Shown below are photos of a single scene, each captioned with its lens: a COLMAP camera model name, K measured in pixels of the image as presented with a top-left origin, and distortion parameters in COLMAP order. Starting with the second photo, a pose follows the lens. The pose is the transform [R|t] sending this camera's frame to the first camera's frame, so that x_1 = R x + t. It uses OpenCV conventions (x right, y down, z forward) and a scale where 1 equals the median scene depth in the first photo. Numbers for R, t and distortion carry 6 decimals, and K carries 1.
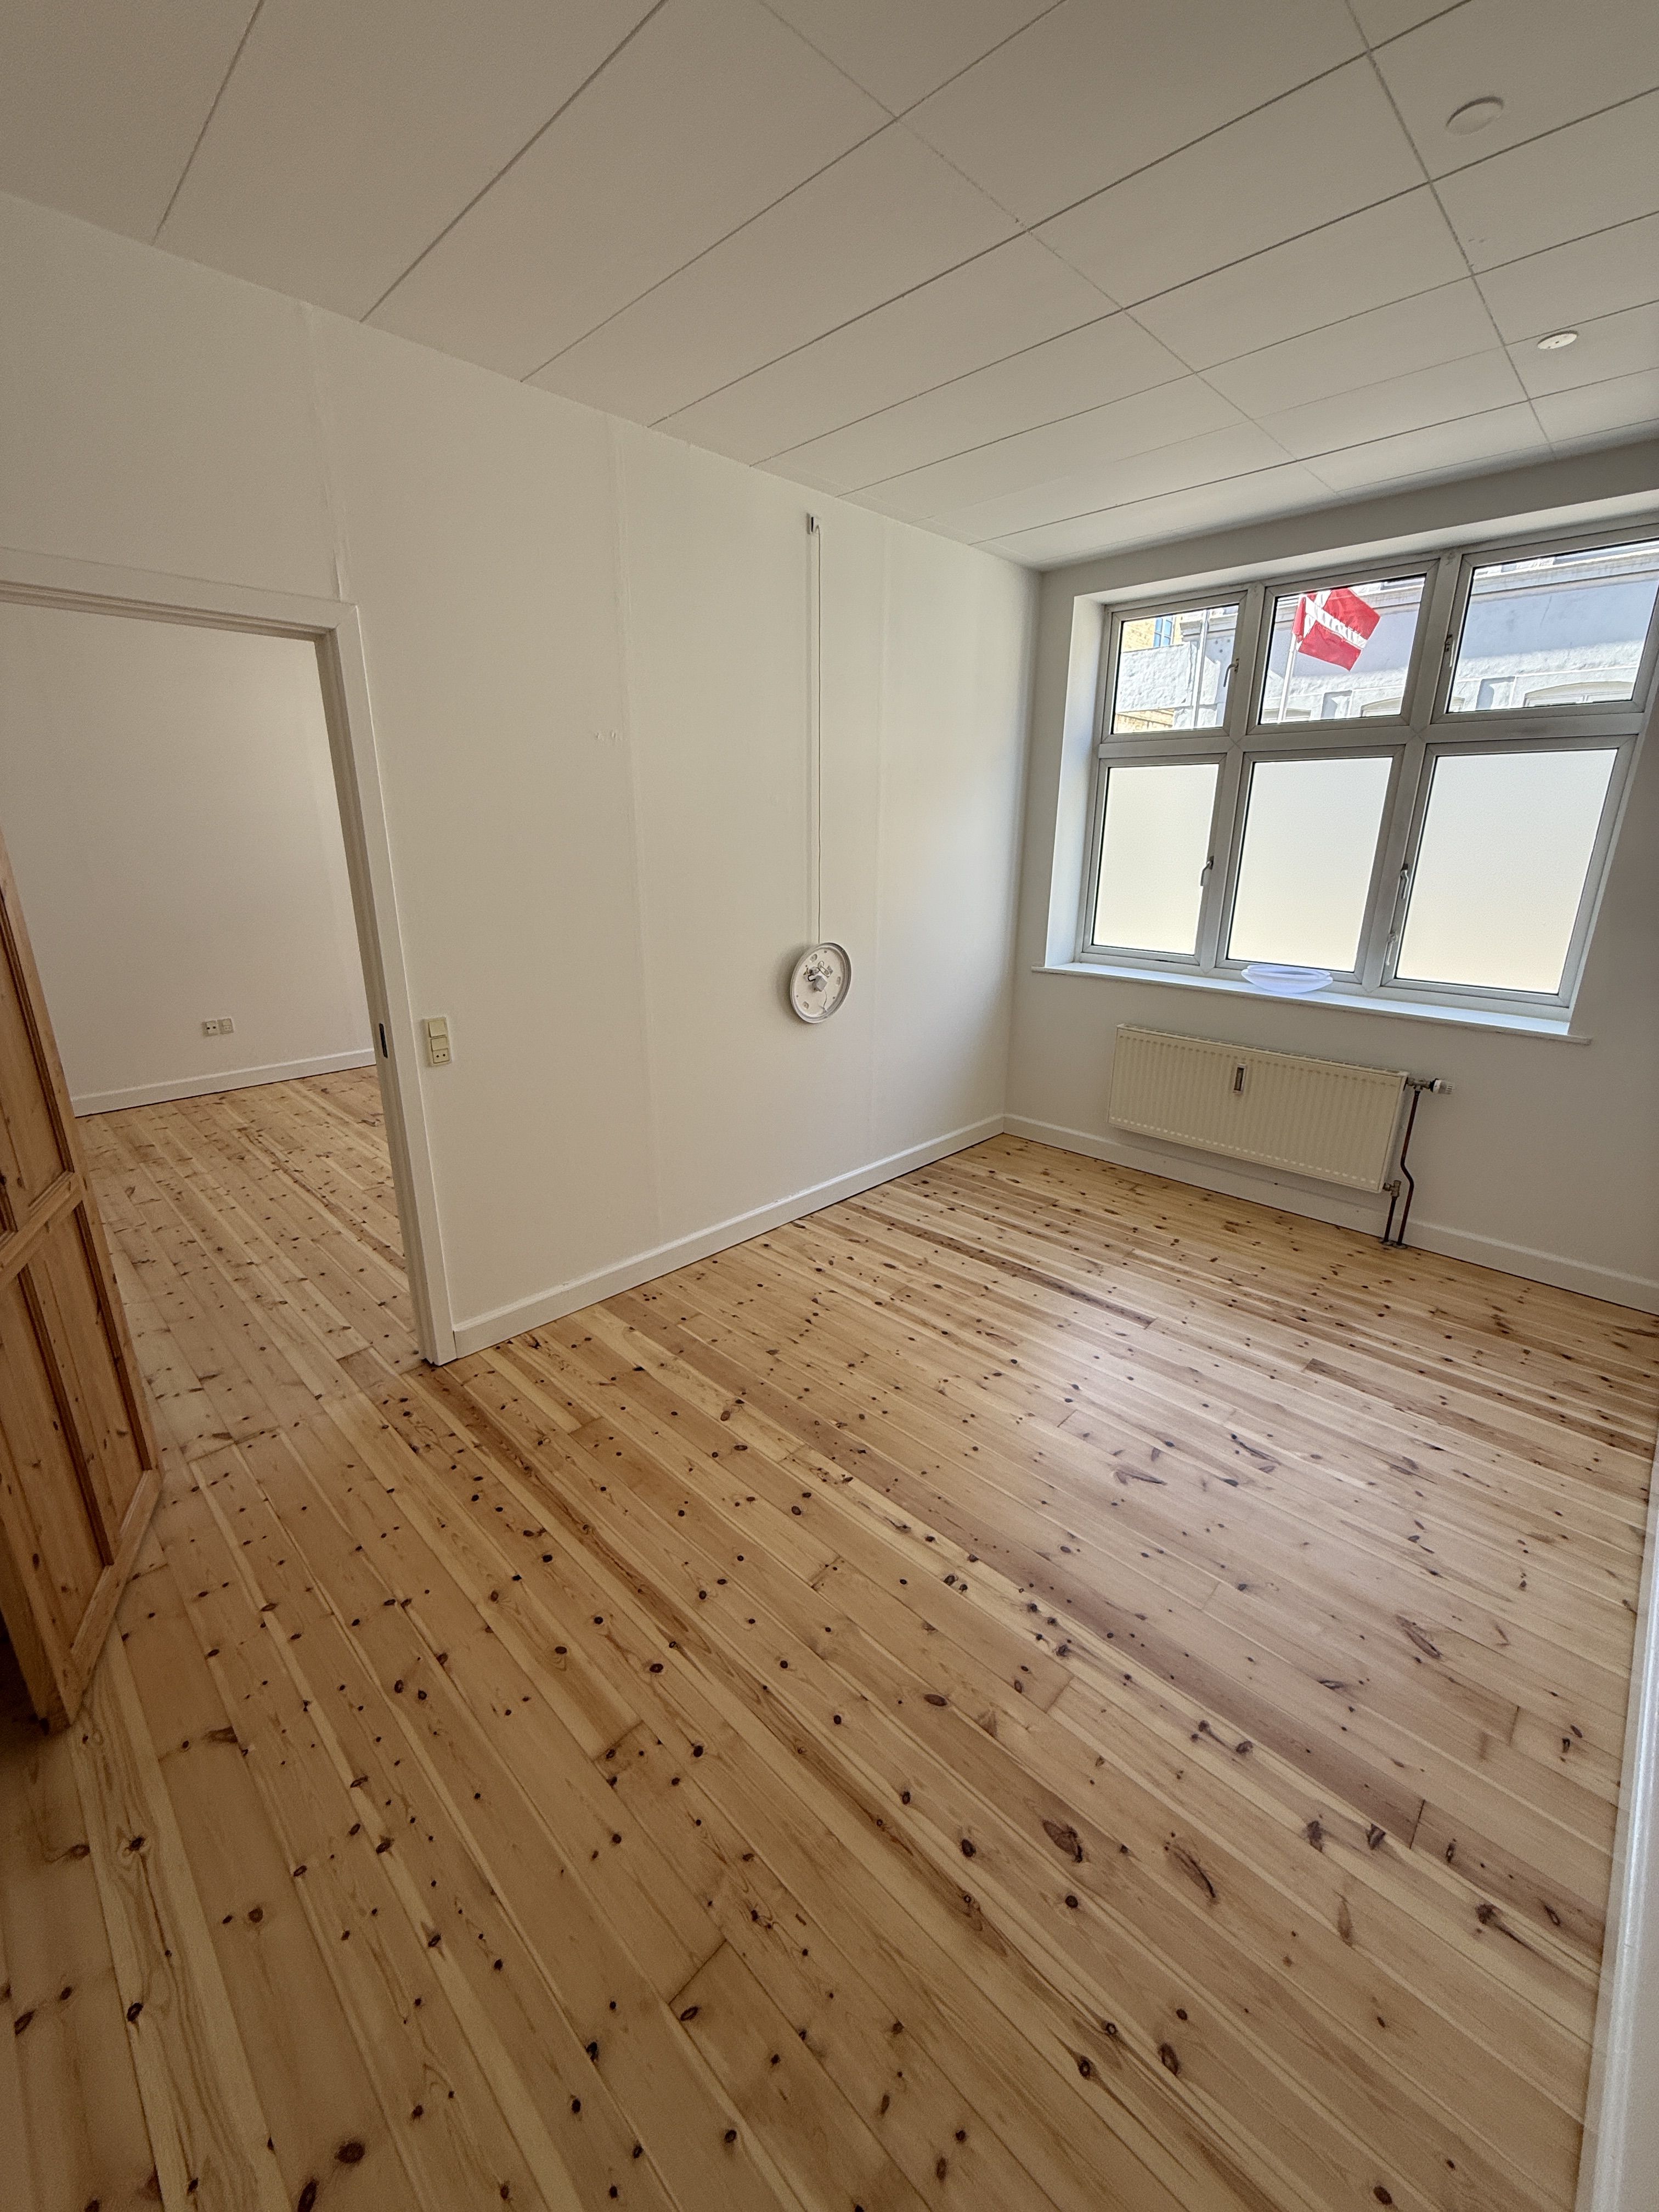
lens RADIAL K [[885.8, 0, 828.5], [0, 885.8, 1102.5], [0, 0, 1]] dist [0.002168, 0.000581]
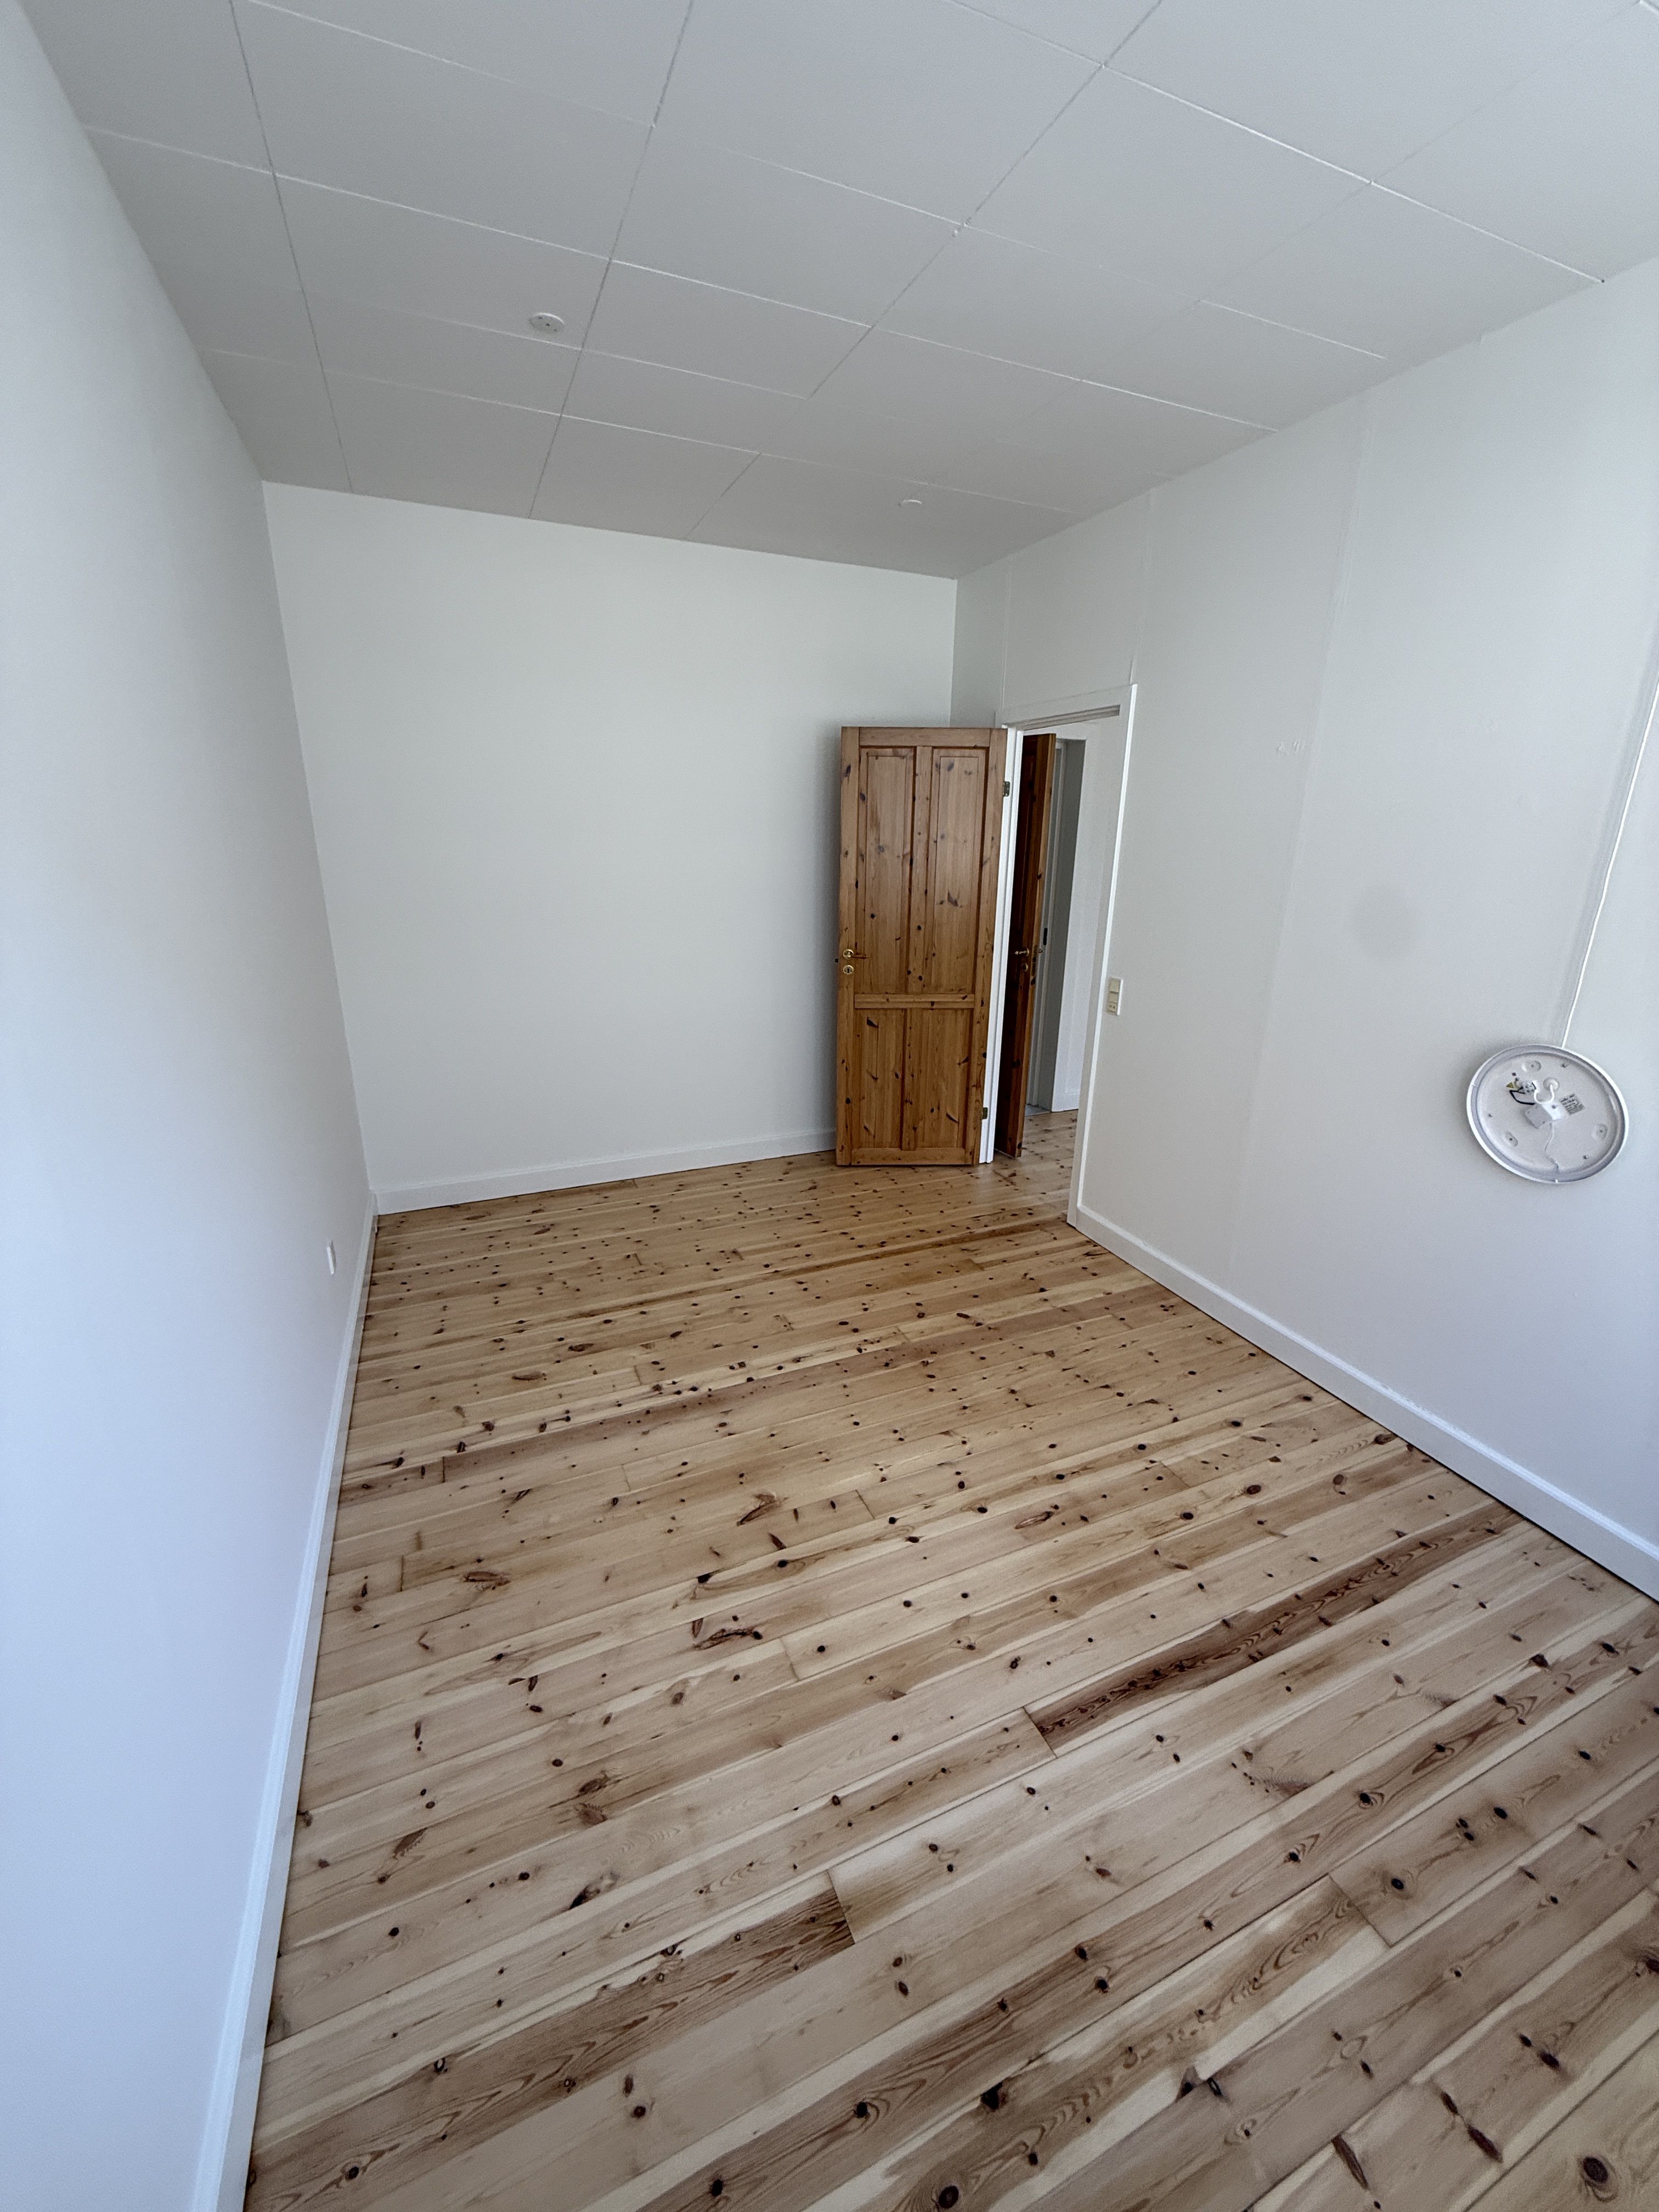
lens RADIAL K [[885.8, 0, 830.5], [0, 885.8, 1106.8], [0, 0, 1]] dist [0.002168, 0.000581]
pose [[-0.387370, 0.269550, -0.881639, 1.019238], [-0.289522, 0.872356, 0.393920, -0.348845], [0.875284, 0.407846, -0.259884, 1.109244]]
